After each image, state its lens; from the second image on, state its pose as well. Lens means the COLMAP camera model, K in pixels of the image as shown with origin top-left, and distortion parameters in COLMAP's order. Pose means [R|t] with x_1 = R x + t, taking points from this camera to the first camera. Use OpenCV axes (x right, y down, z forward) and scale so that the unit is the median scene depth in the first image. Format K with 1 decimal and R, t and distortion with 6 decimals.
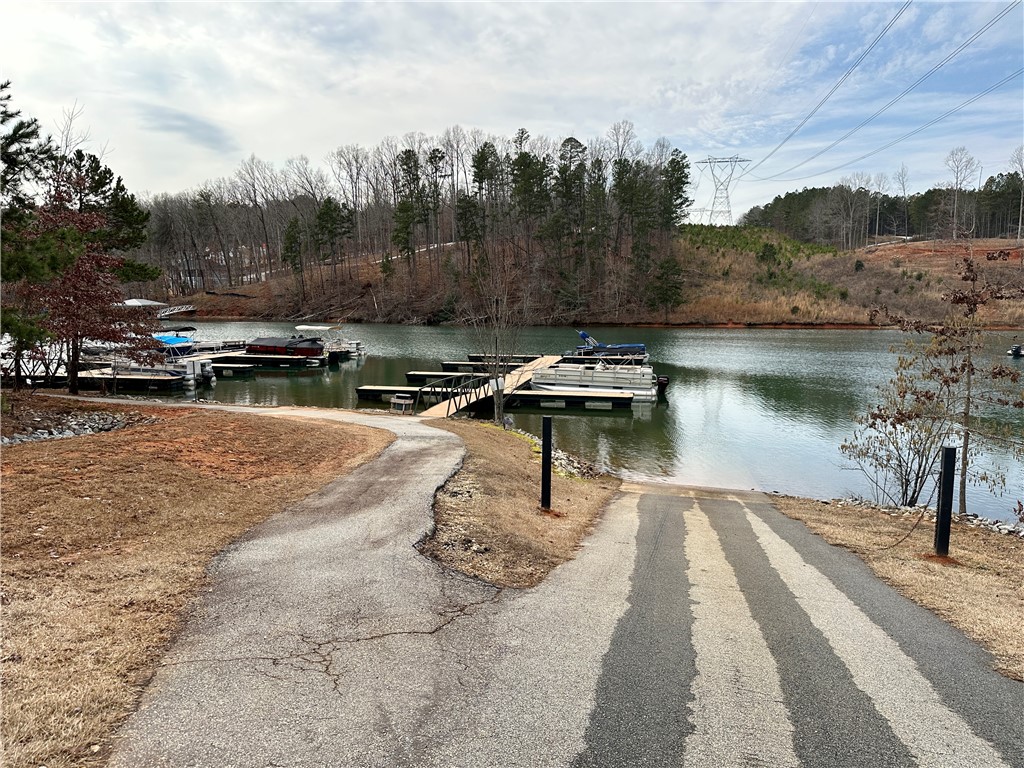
lens RADIAL K [[710.9, 0, 512.0], [0, 710.9, 384.0], [0, 0, 1]] dist [0.153830, -0.263049]
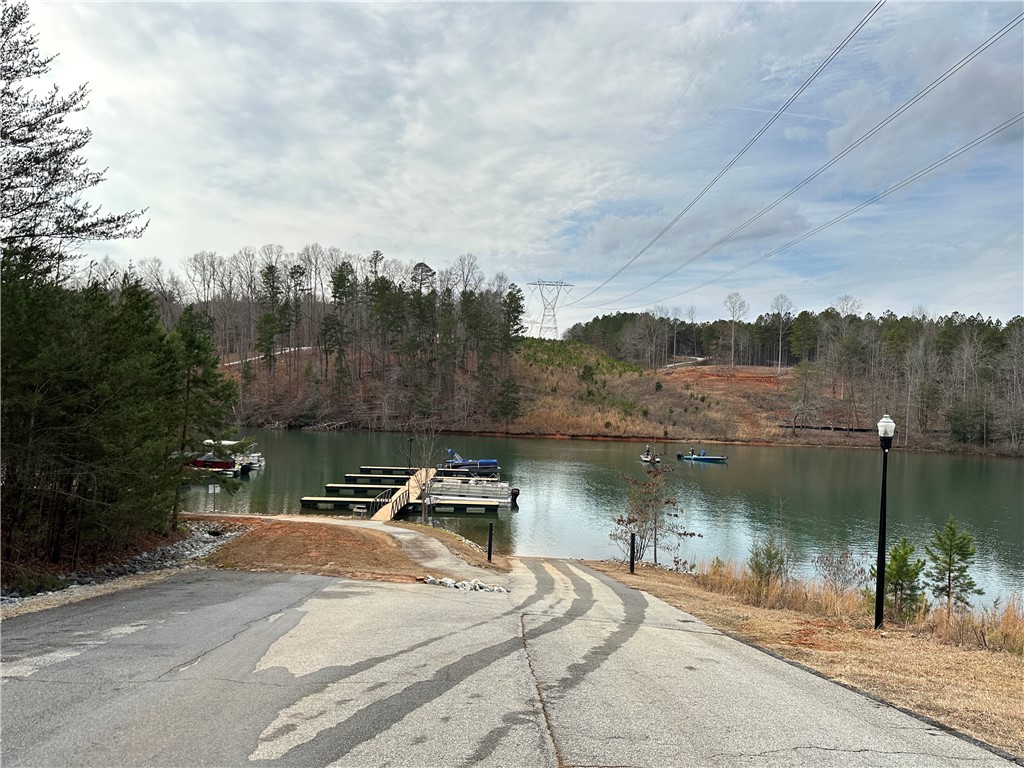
lens RADIAL K [[710.9, 0, 512.0], [0, 710.9, 384.0], [0, 0, 1]] dist [0.153830, -0.263049]
pose [[0.973494, 0.036329, 0.225807, -0.033369], [-0.006080, 0.991065, -0.133238, -0.007306], [-0.228630, 0.128333, 0.965017, -0.108188]]
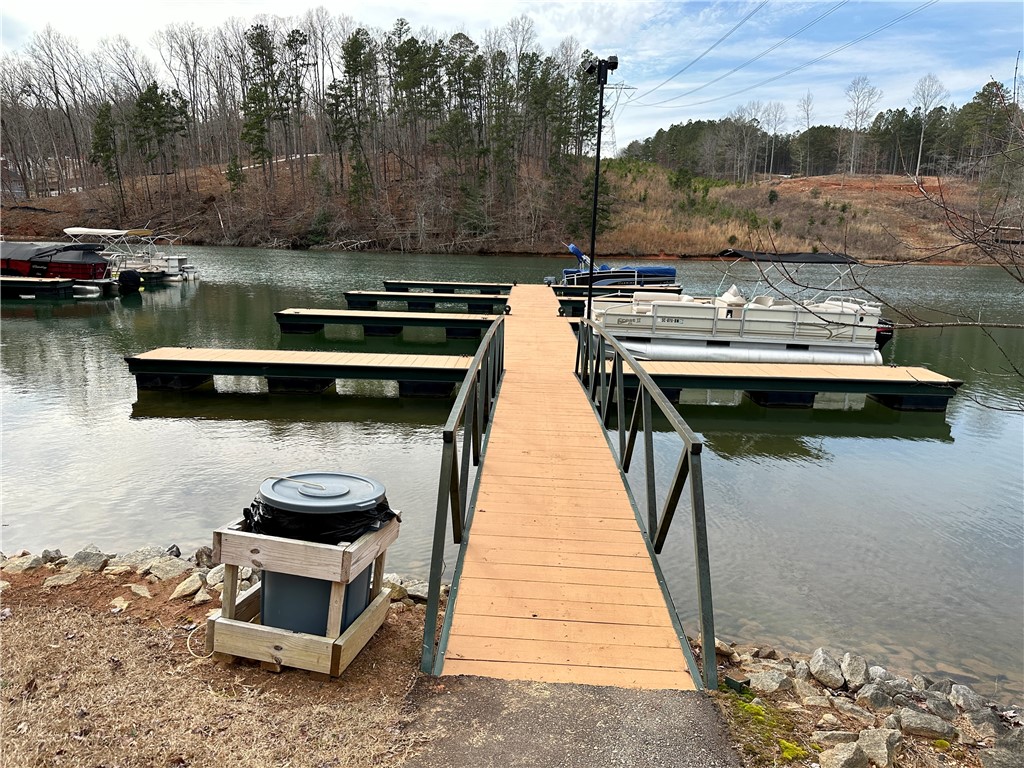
lens RADIAL K [[716.5, 0, 512.0], [0, 716.5, 384.0], [0, 0, 1]] dist [0.065134, -0.073918]
pose [[0.983234, -0.015405, 0.181694, -0.024363], [0.000108, 0.996474, 0.083905, -0.002277], [-0.182346, -0.082479, 0.979769, 0.148726]]
